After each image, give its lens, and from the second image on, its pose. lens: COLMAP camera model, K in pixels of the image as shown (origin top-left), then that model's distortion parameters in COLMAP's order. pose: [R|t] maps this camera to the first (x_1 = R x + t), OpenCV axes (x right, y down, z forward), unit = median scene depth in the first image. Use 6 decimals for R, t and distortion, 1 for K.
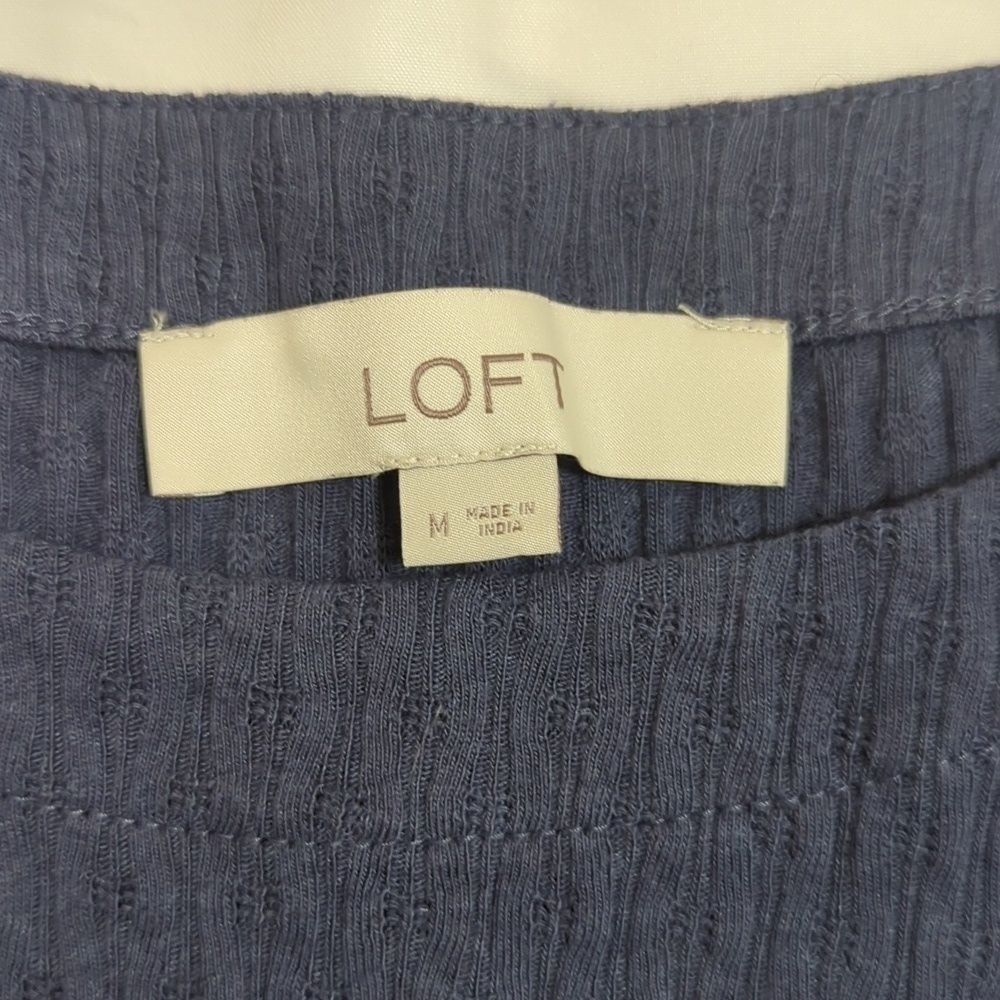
lens RADIAL K [[1881.4, 0, 500.1], [0, 1881.4, 435.9], [0, 0, 1]] dist [0.049589, -0.306916]
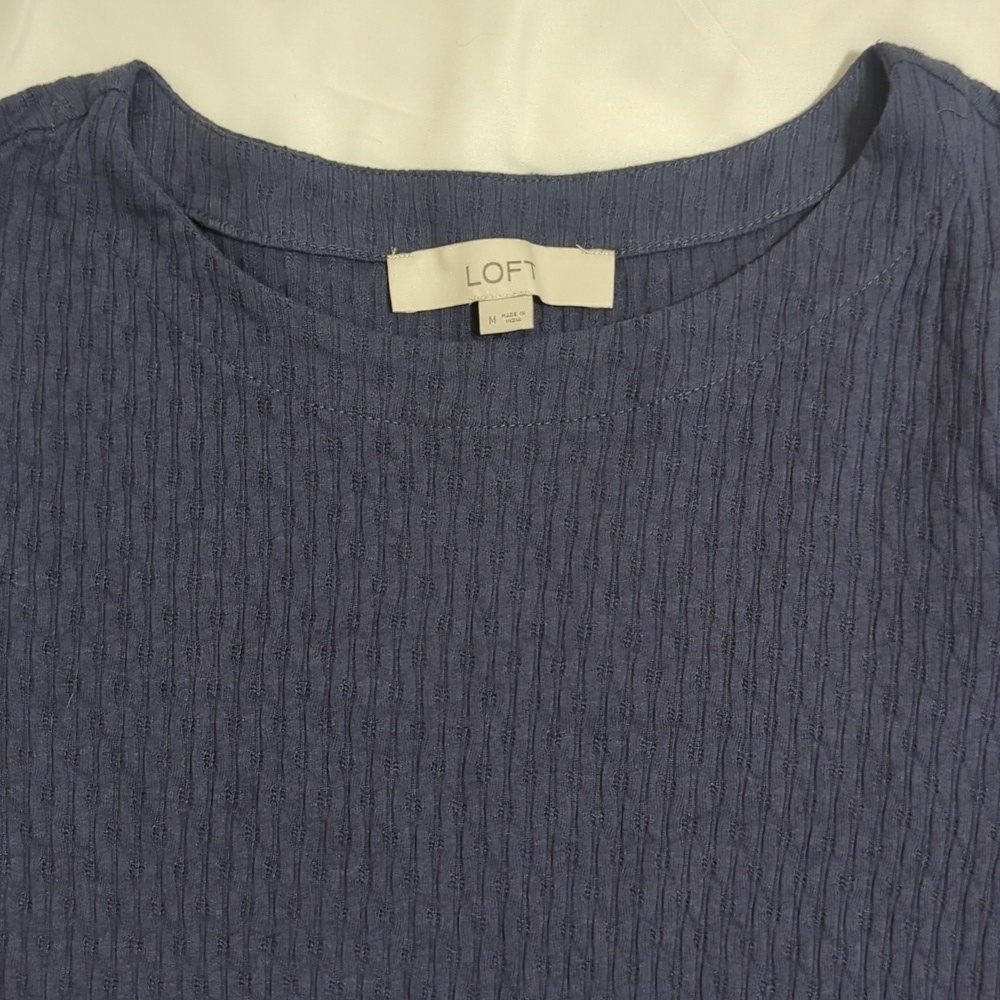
lens RADIAL K [[1568.1, 0, 501.2], [0, 1568.1, 501.6], [0, 0, 1]] dist [0.158894, -0.813669]
pose [[0.999881, -0.001410, -0.015369, 0.018219], [0.002322, 0.998225, 0.059512, 0.182198], [0.015258, -0.059541, 0.998109, -1.448894]]
